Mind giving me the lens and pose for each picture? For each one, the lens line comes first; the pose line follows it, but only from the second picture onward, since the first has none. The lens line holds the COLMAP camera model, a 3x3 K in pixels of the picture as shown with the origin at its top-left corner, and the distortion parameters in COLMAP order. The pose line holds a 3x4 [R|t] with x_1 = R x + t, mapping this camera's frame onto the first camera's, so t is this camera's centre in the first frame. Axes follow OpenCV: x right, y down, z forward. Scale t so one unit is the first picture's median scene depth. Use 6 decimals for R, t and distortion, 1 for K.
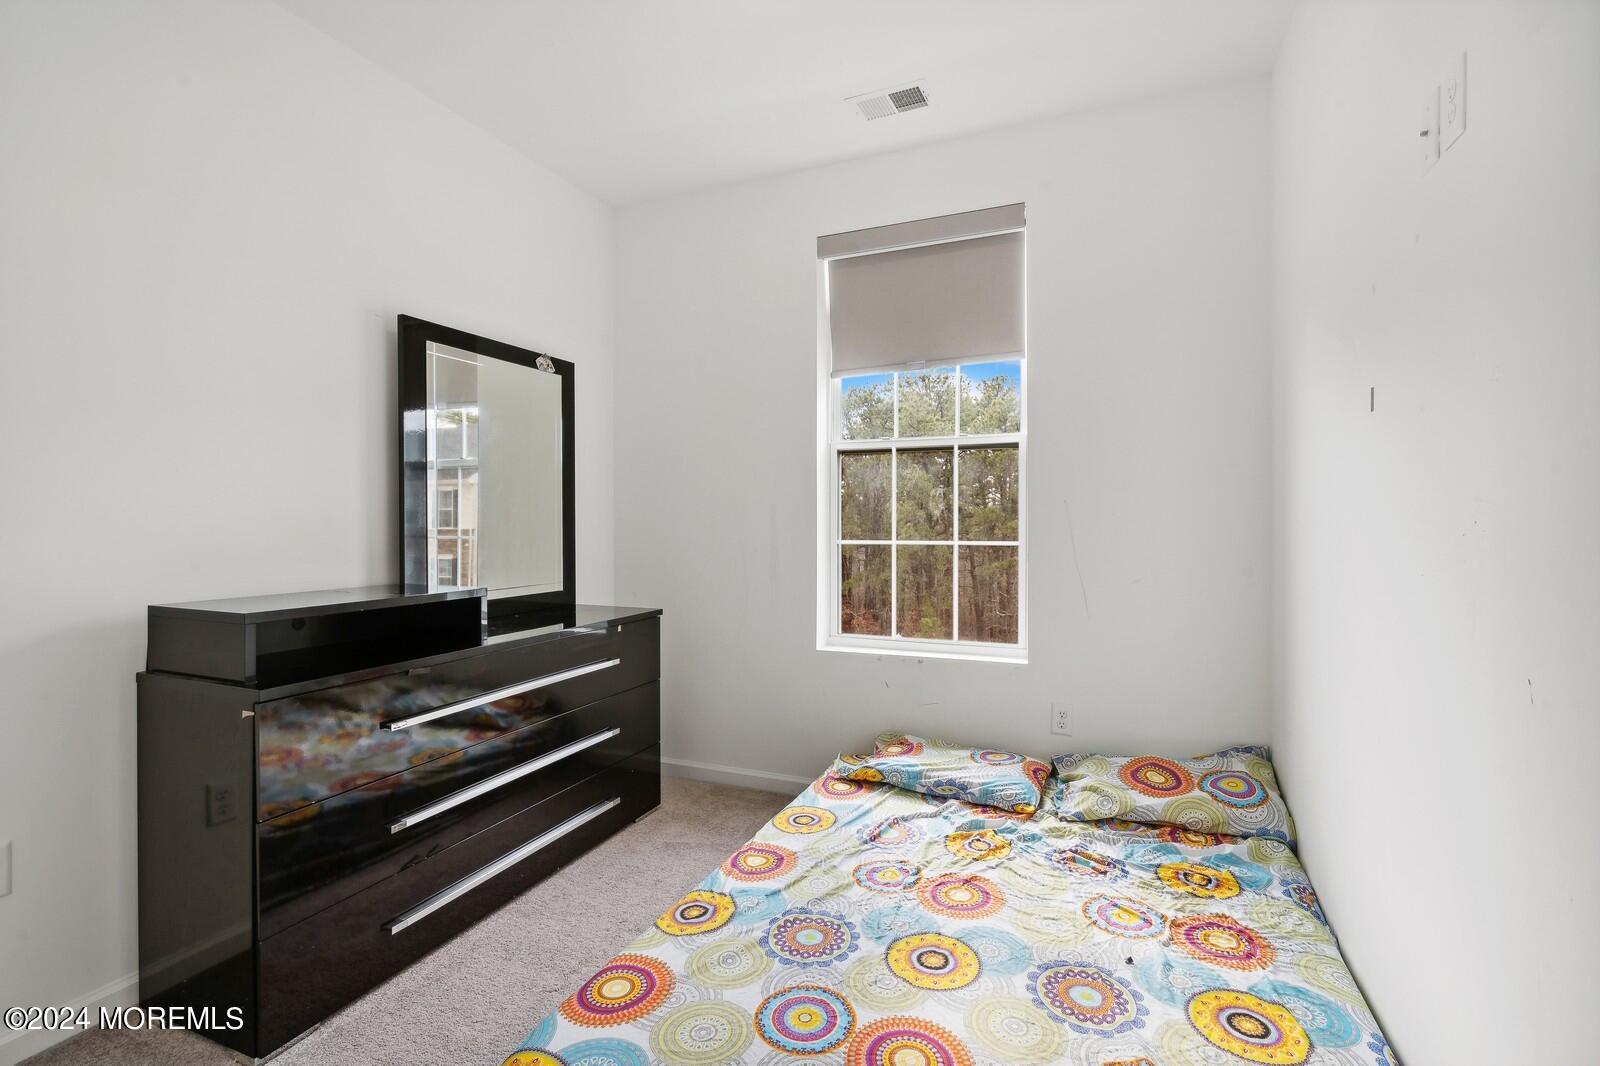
lens RADIAL K [[745.2, 0, 775.9], [0, 745.2, 533.4], [0, 0, 1]] dist [0.001372, -0.000246]
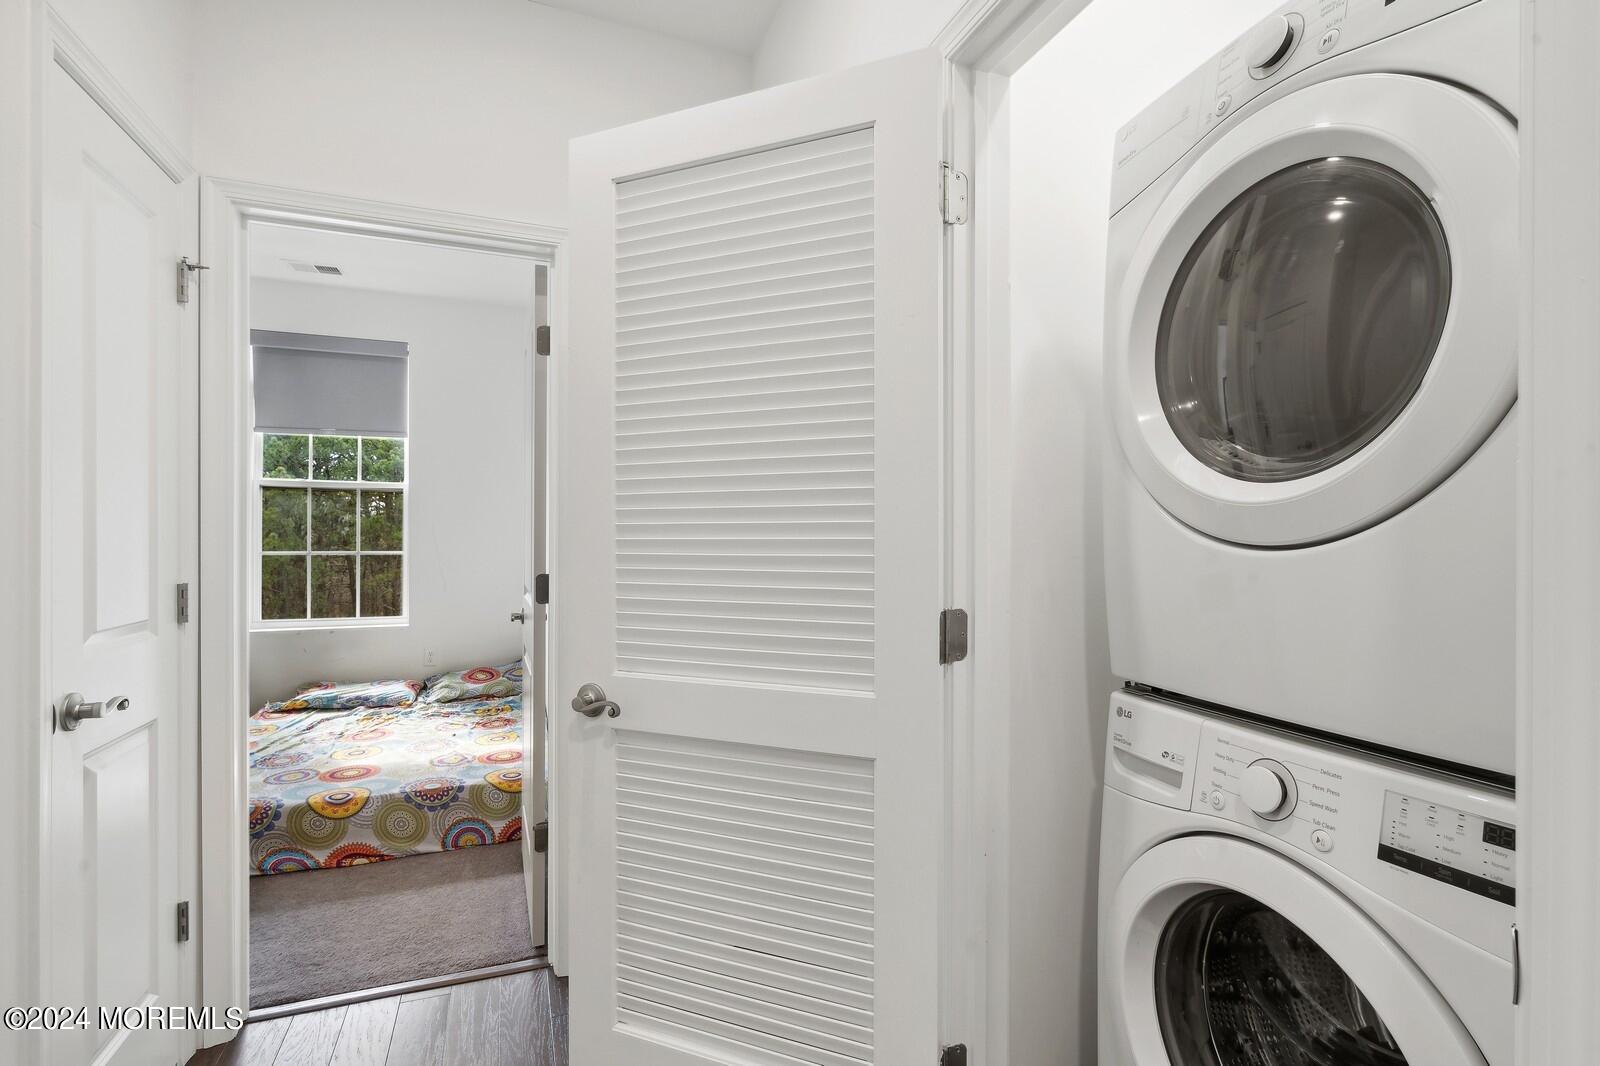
lens RADIAL K [[745.2, 0, 807.6], [0, 745.2, 541.5], [0, 0, 1]] dist [0.001372, -0.000246]
pose [[0.689371, 0.002315, 0.724405, -0.247561], [-0.001450, 0.999997, -0.001815, -0.009560], [-0.724407, 0.000201, 0.689372, -0.772828]]
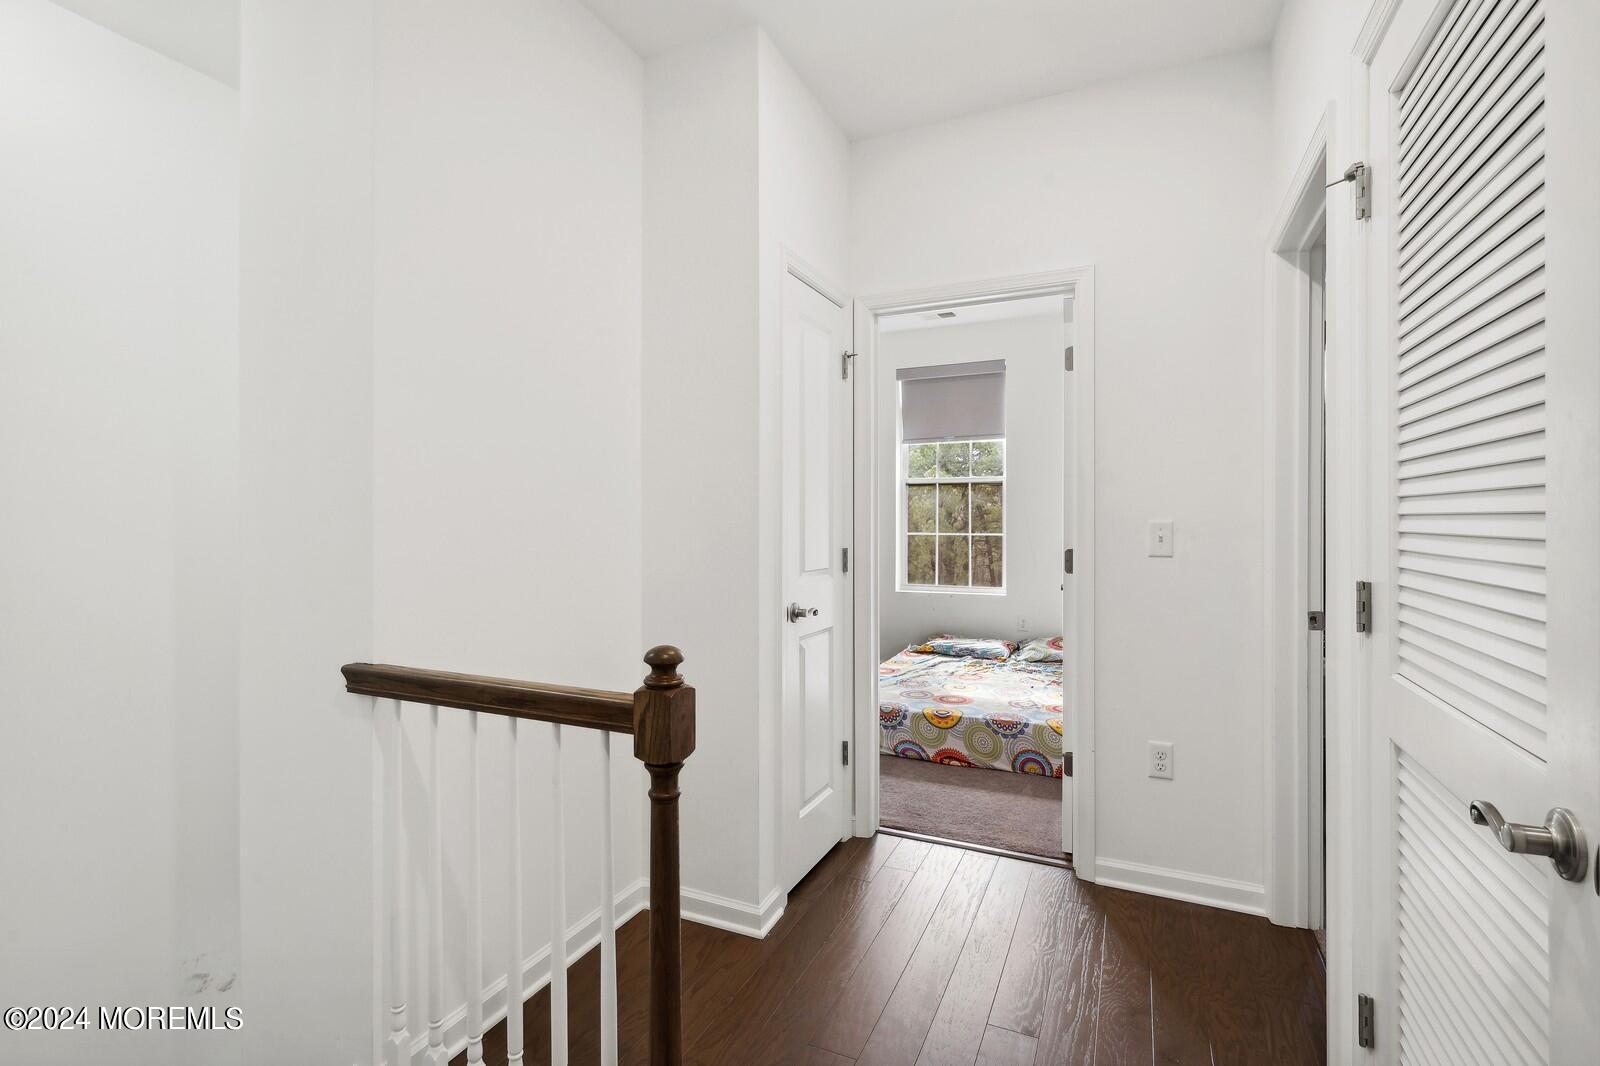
lens RADIAL K [[745.2, 0, 796.5], [0, 745.2, 529.8], [0, 0, 1]] dist [0.001372, -0.000246]
pose [[0.999950, 0.003211, 0.009454, -0.235090], [-0.003252, 0.999985, 0.004324, -0.005028], [-0.009440, -0.004355, 0.999946, -0.964086]]
